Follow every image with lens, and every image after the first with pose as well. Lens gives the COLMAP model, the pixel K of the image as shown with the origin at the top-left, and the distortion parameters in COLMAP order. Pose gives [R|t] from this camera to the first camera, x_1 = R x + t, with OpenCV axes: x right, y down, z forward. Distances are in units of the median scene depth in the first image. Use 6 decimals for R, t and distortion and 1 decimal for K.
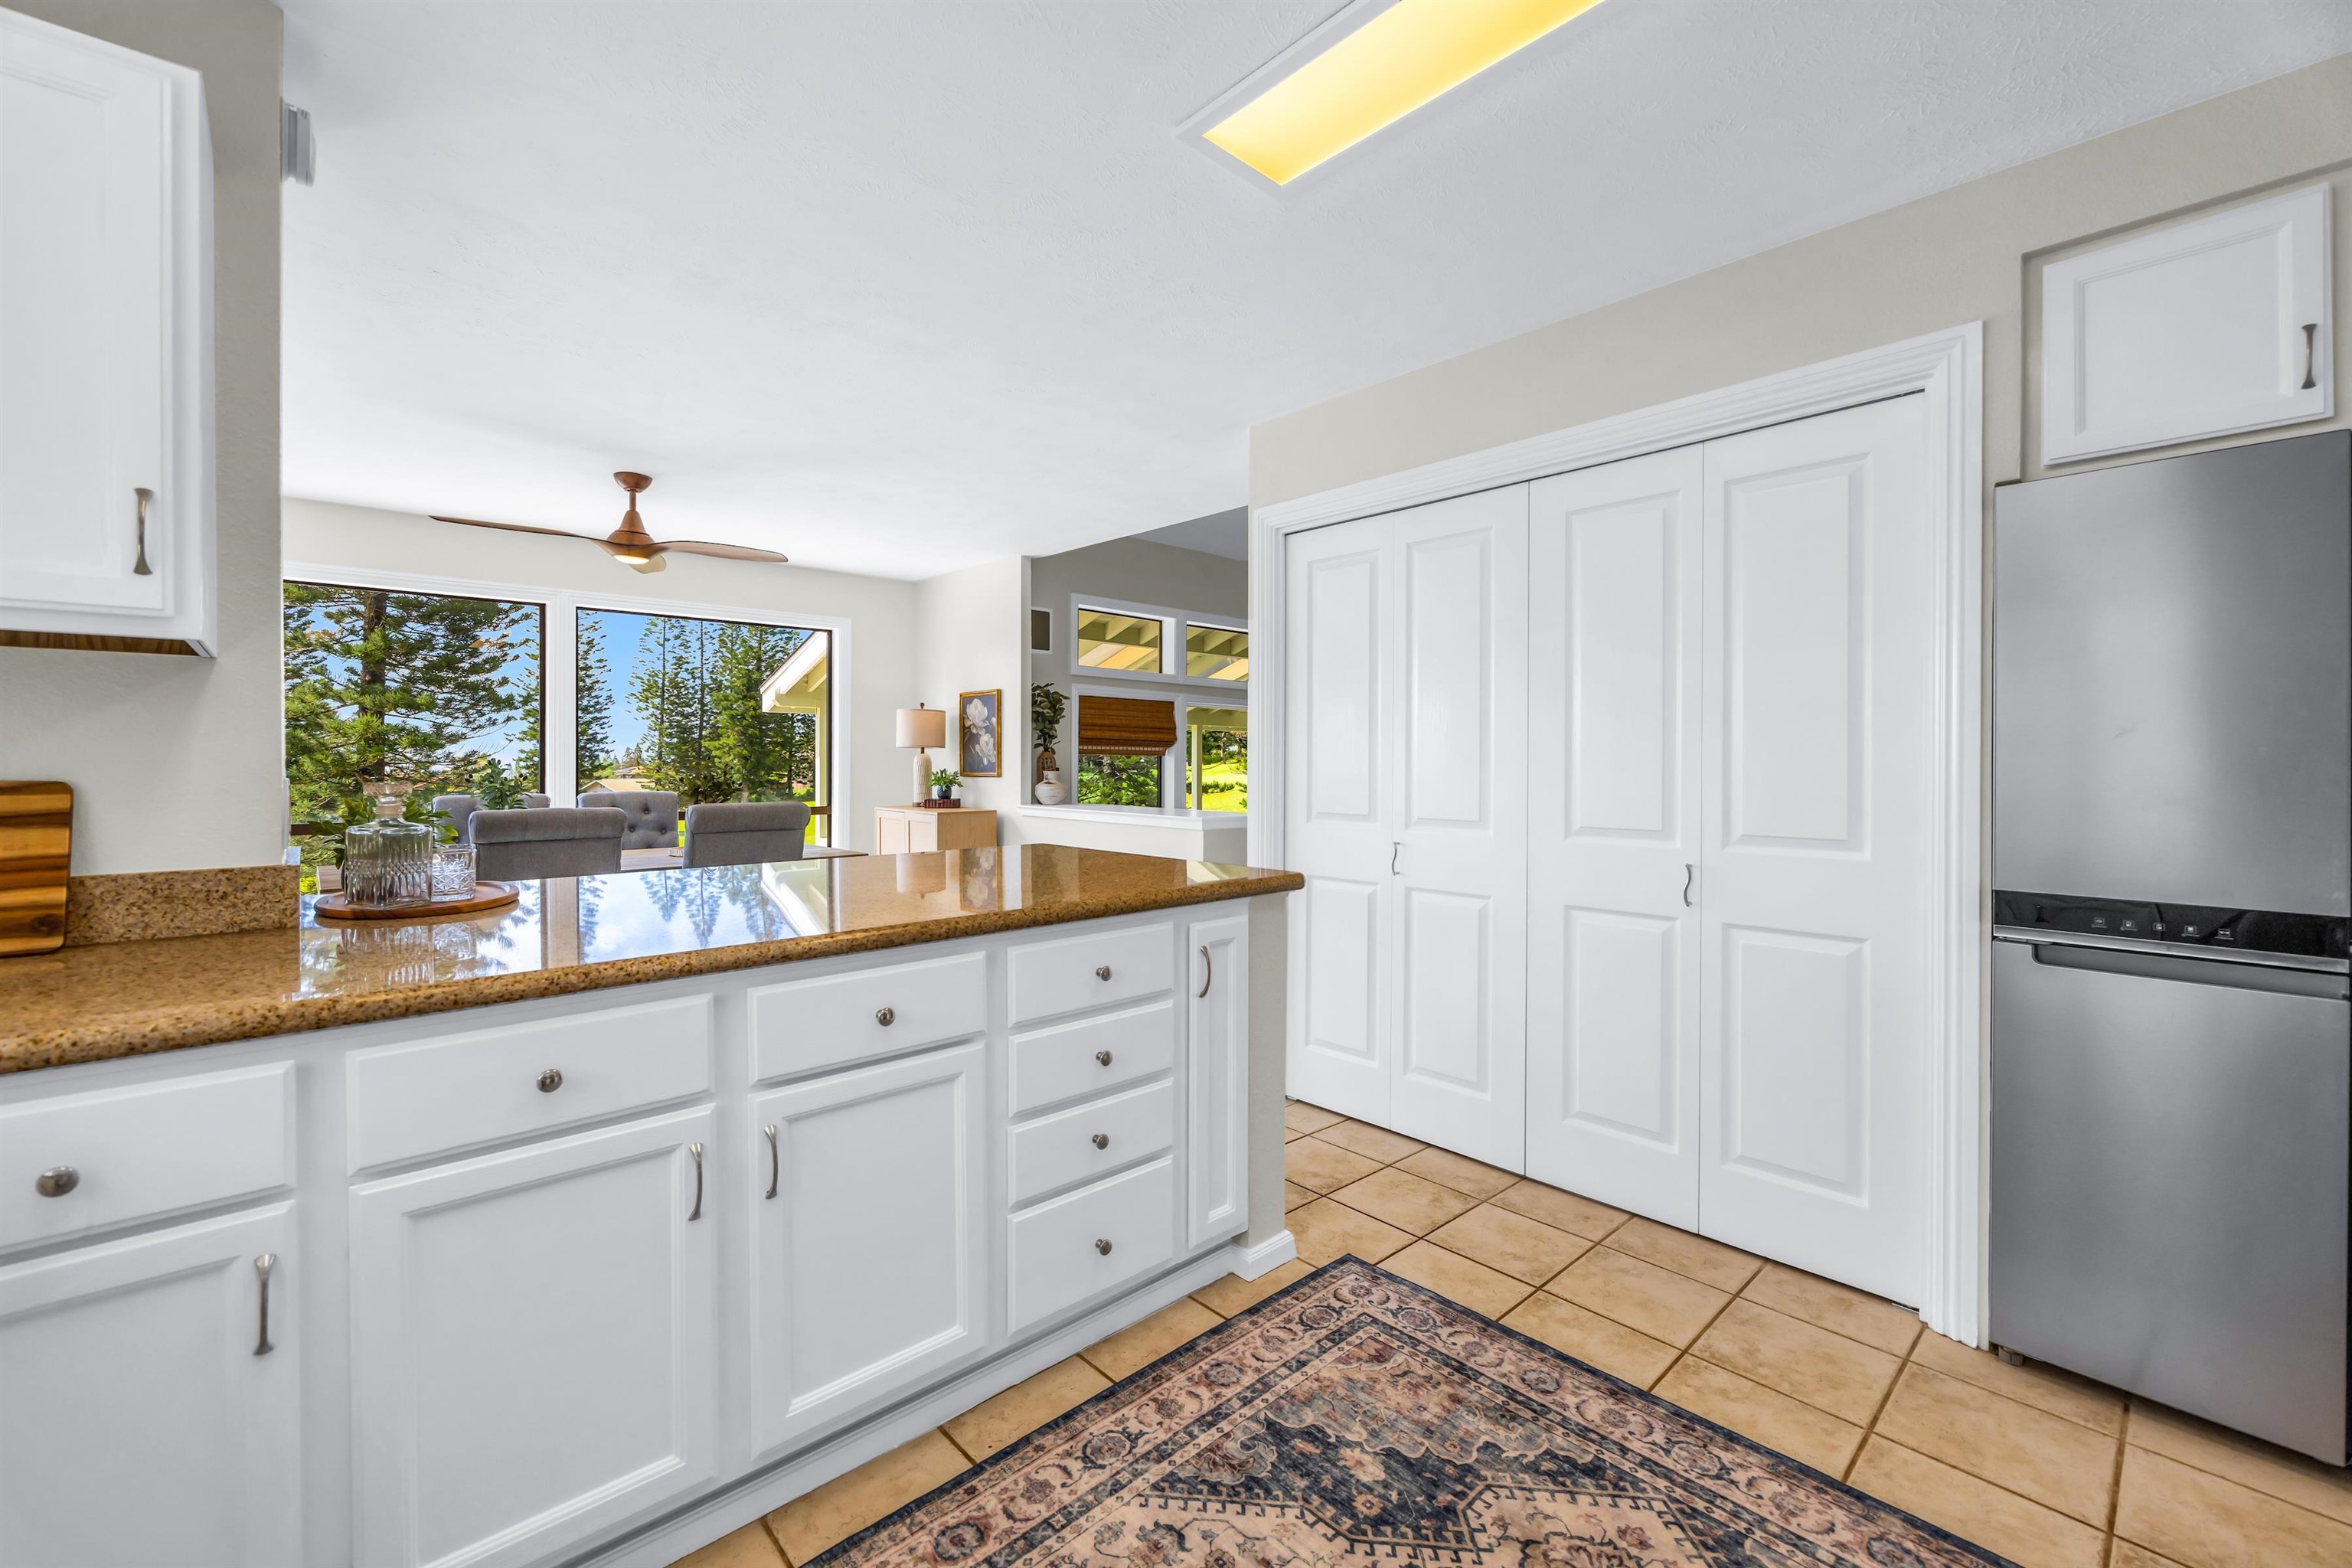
lens RADIAL K [[941.2, 0, 1175.4], [0, 941.2, 765.1], [0, 0, 1]] dist [-0.006987, -0.000313]
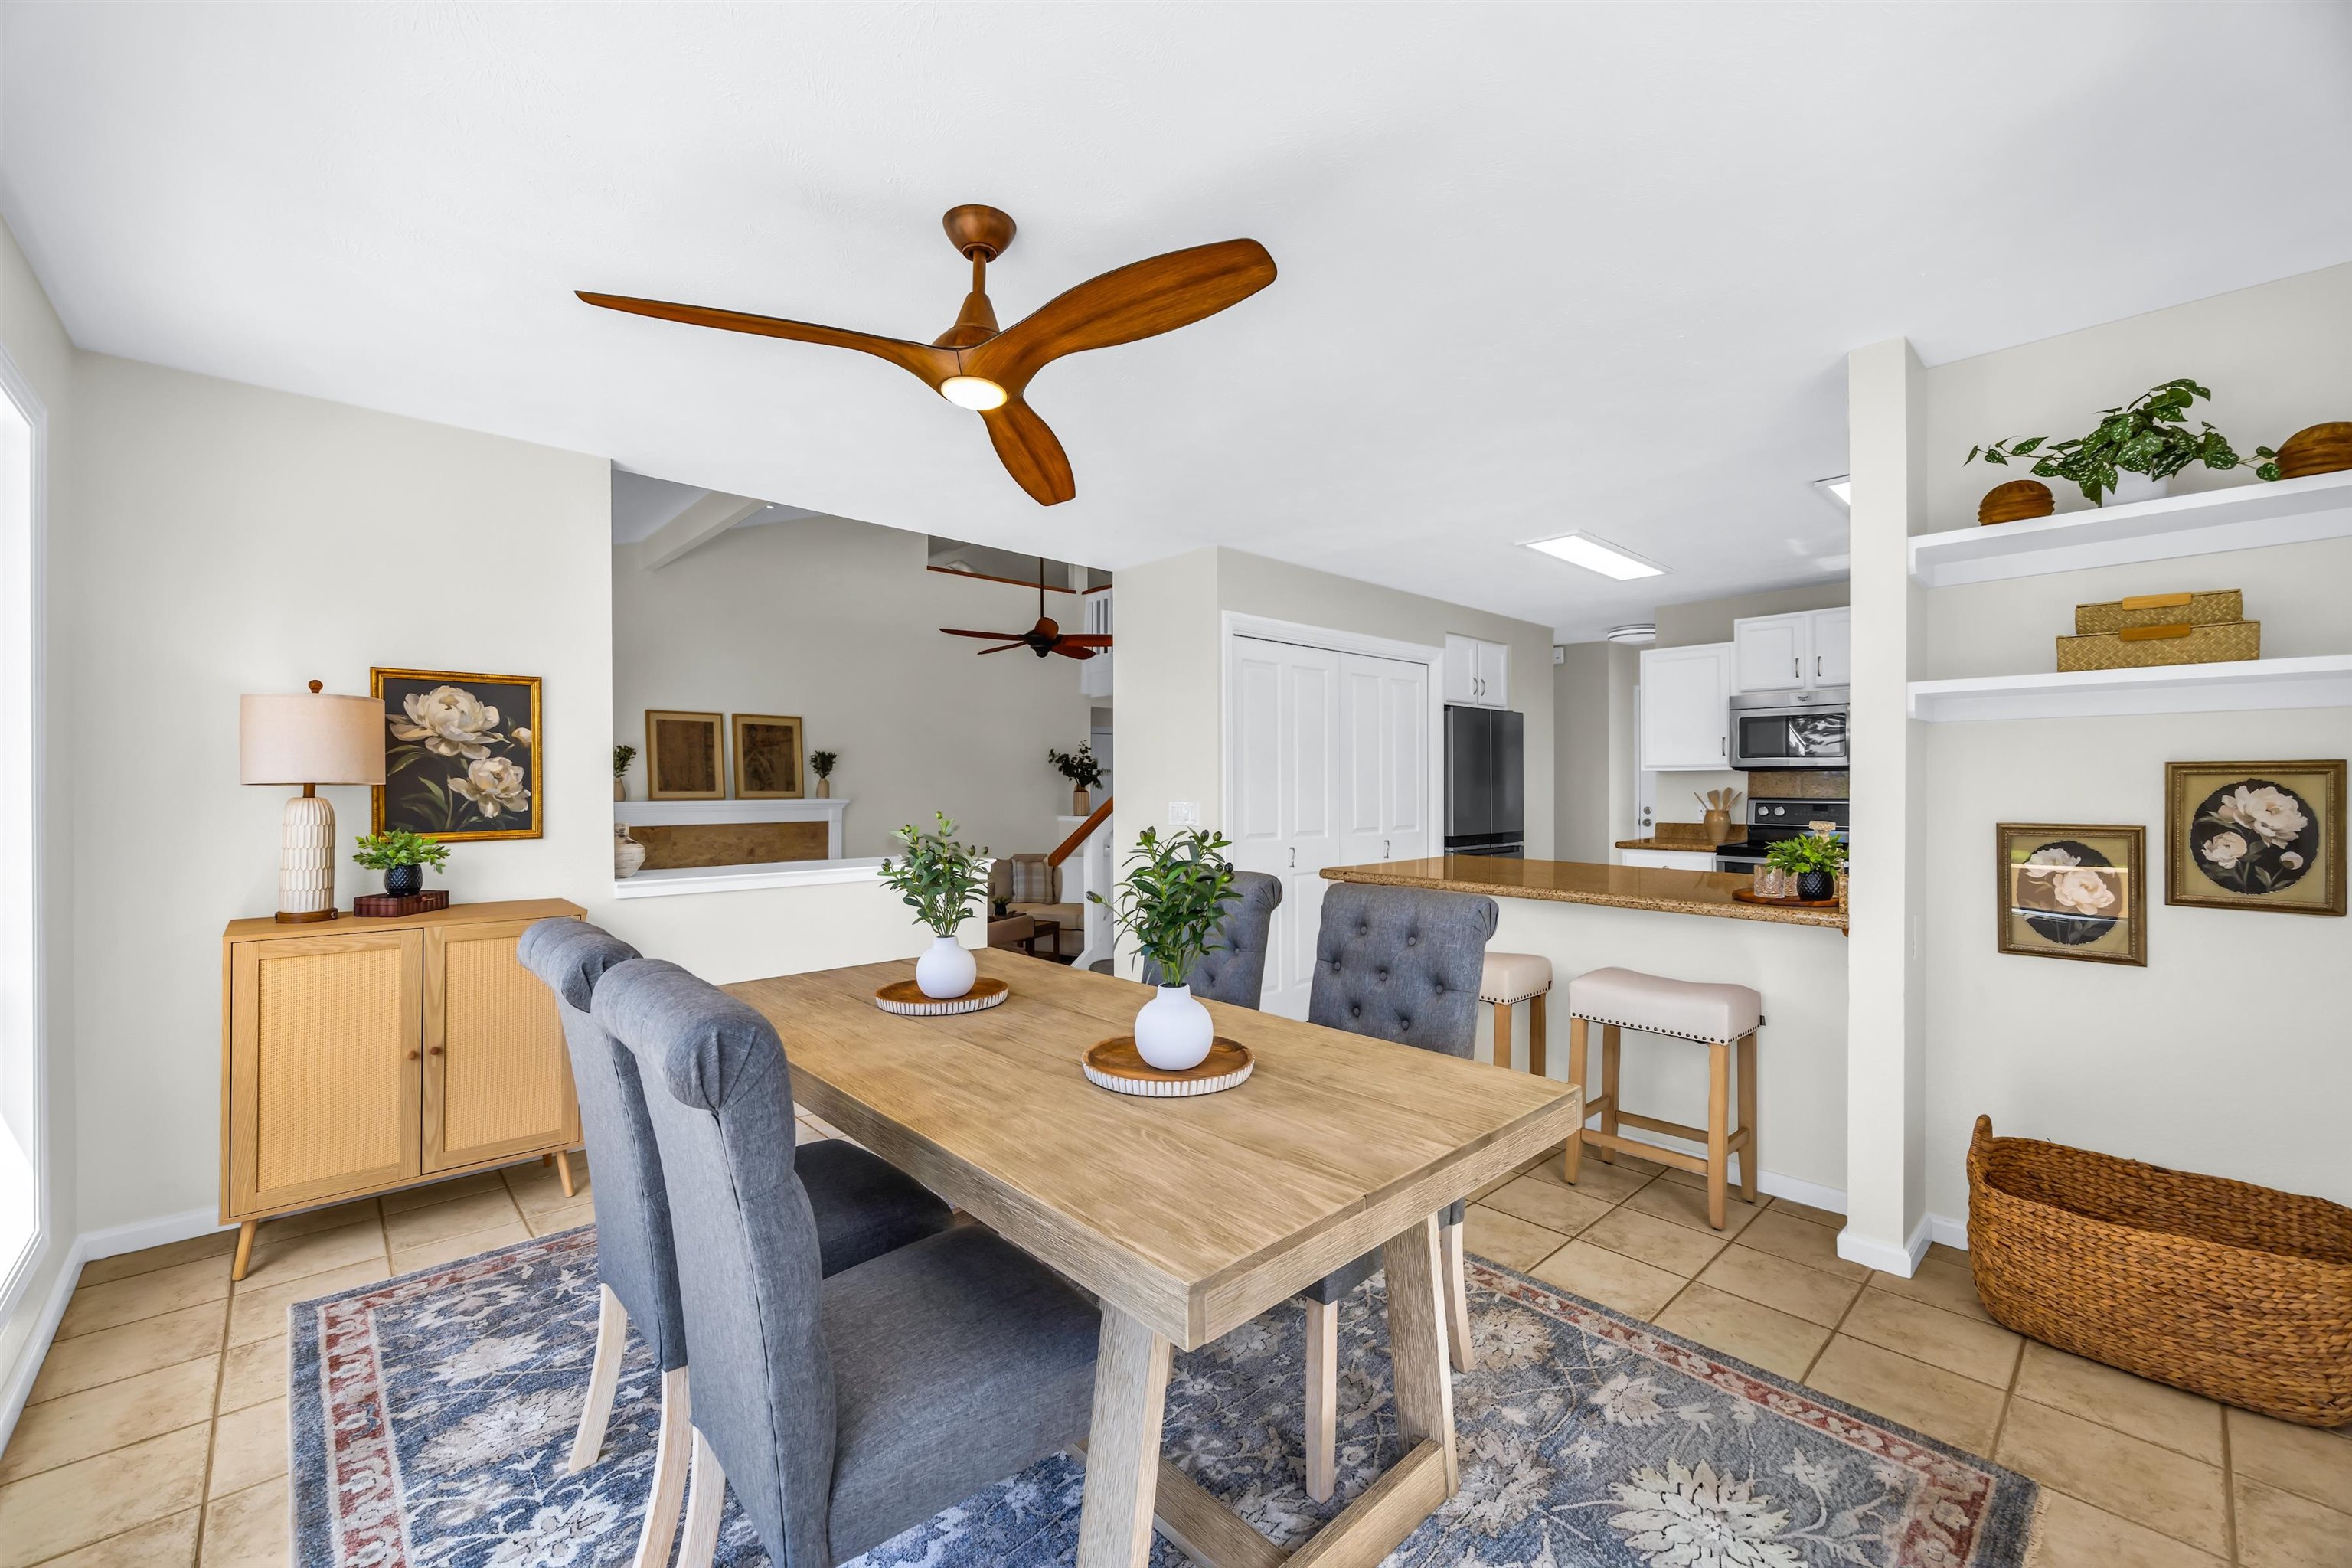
lens RADIAL K [[941.2, 0, 1132.3], [0, 941.2, 785.9], [0, 0, 1]] dist [-0.006987, -0.000313]
pose [[0.002861, -0.005053, 0.999983, -2.013568], [0.004471, 0.999977, 0.005040, -0.052572], [-0.999986, 0.004456, 0.002883, 1.796964]]
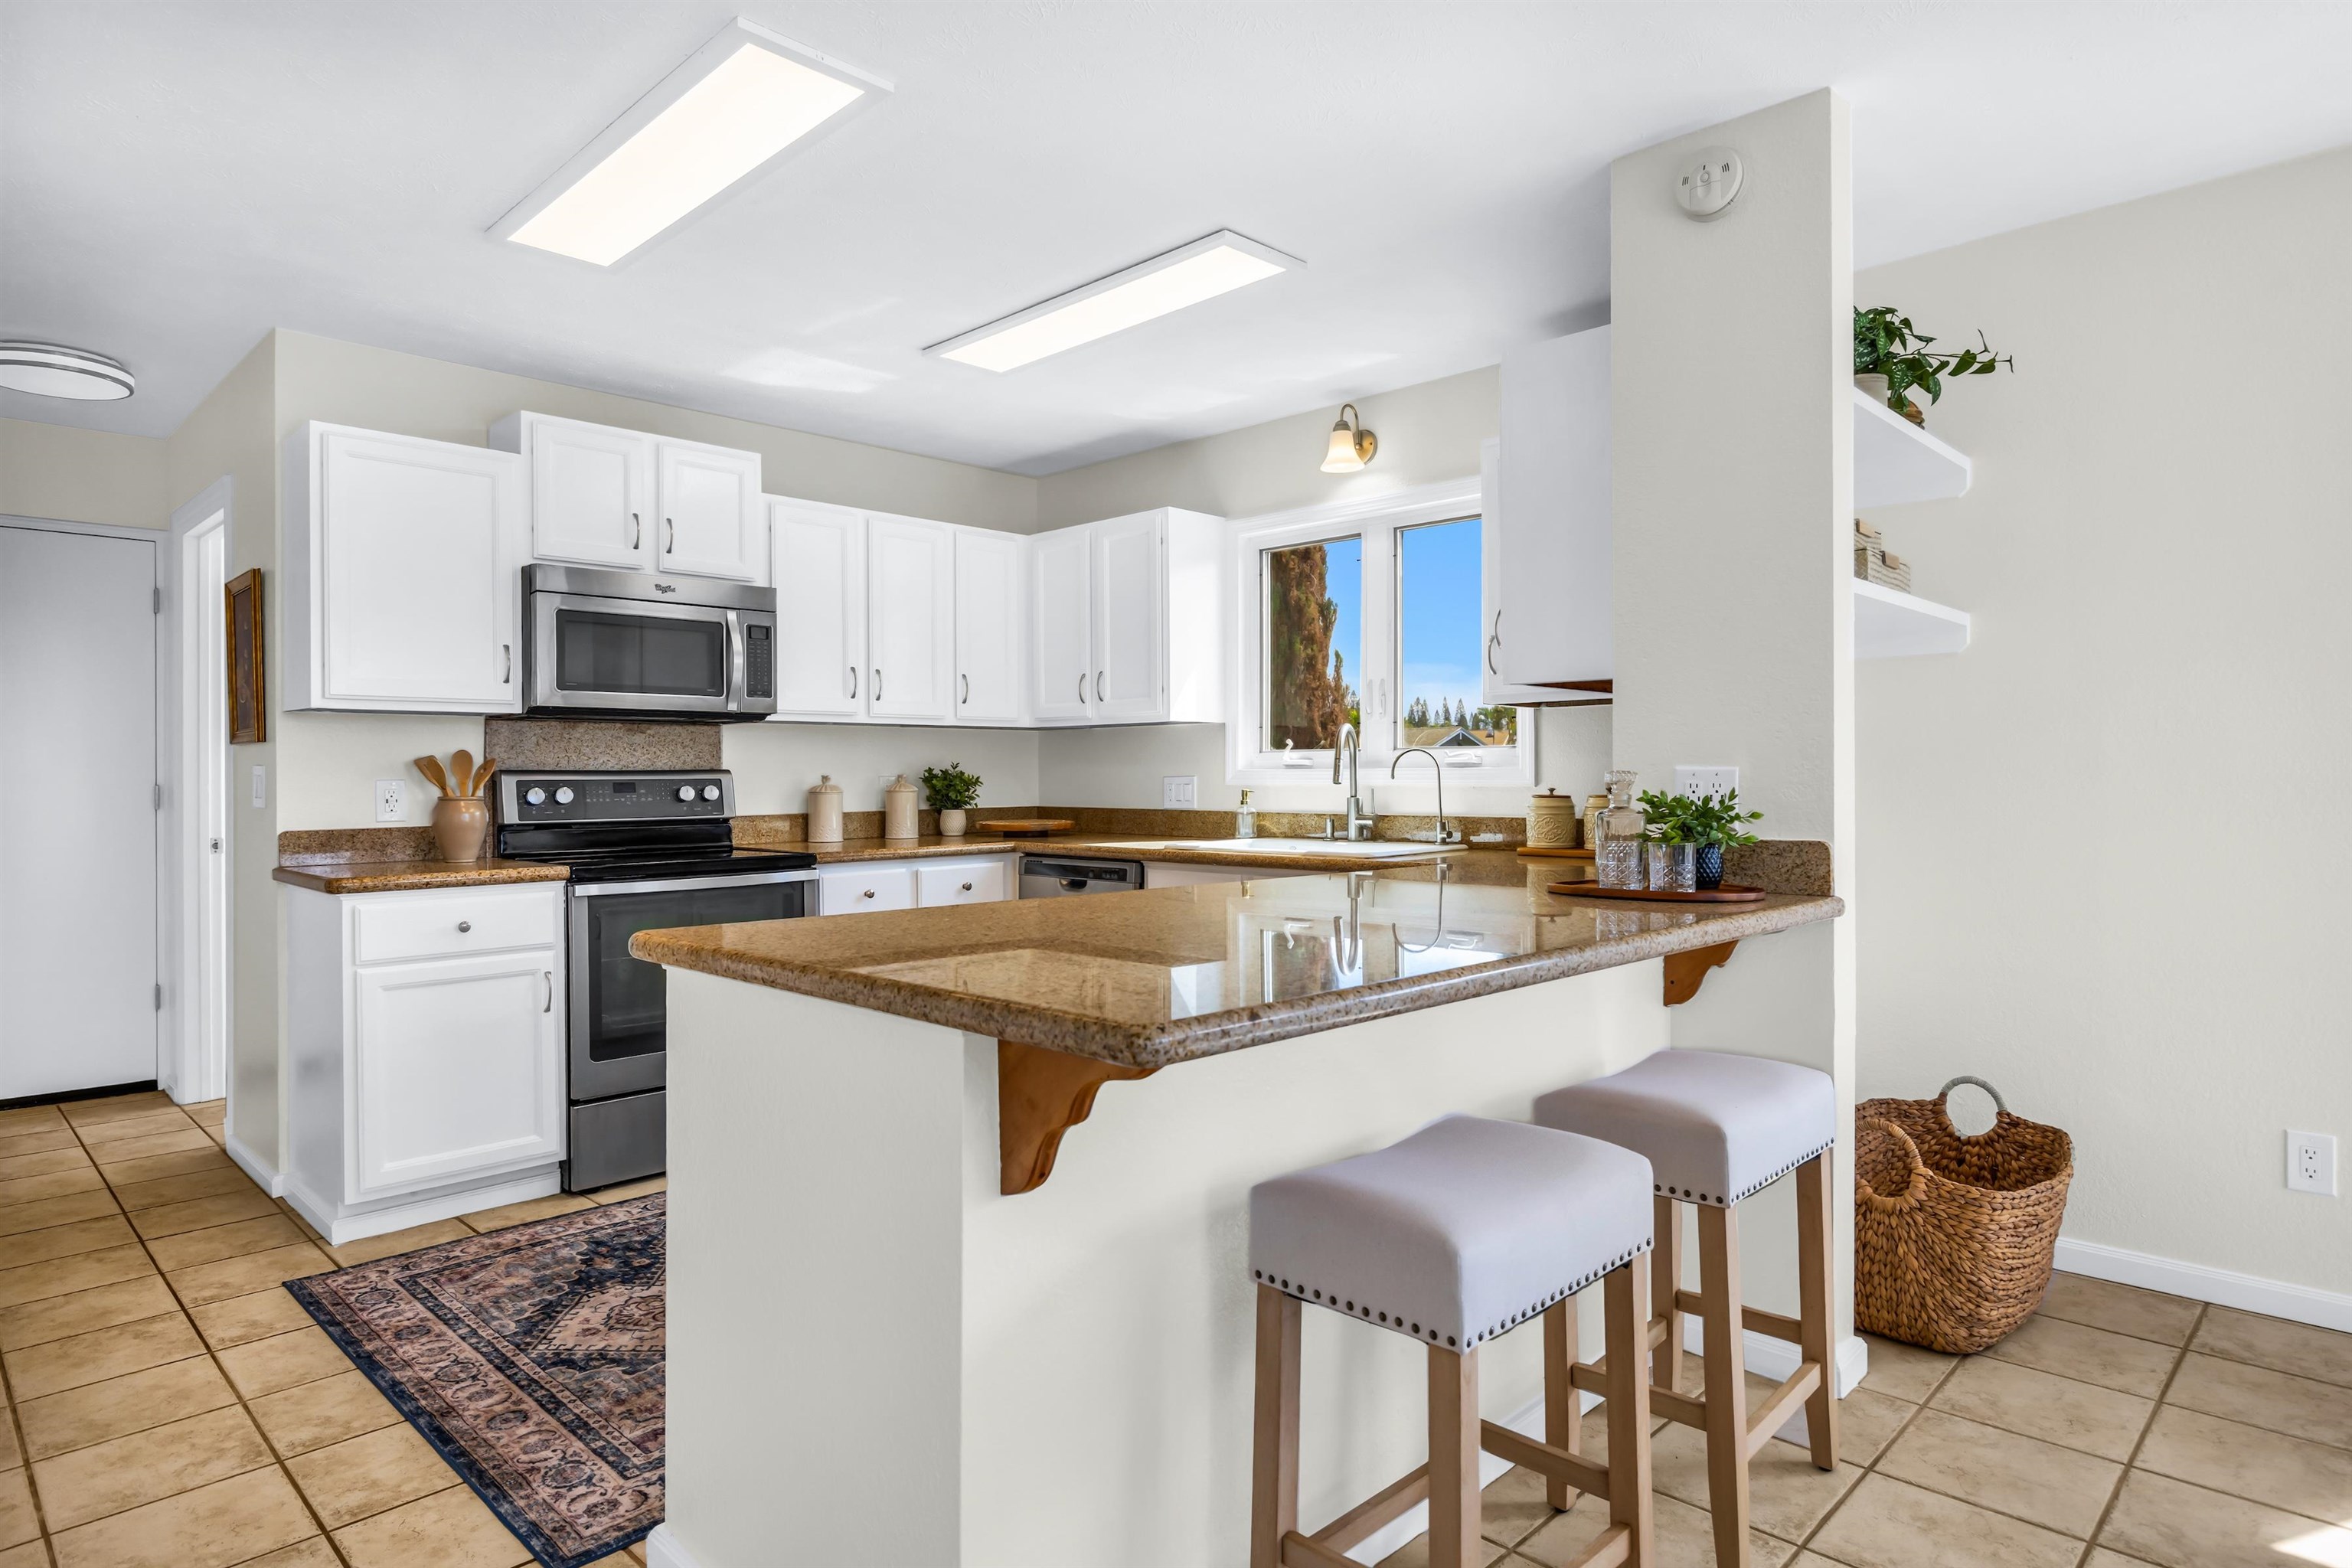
lens RADIAL K [[1328.1, 0, 1185.4], [0, 1328.1, 789.7], [0, 0, 1]] dist [-0.001608, -0.001813]
pose [[-0.998935, 0.004690, -0.045910, -0.199439], [0.004045, 0.999892, 0.014137, 0.007973], [0.045971, 0.013937, -0.998846, 2.024069]]
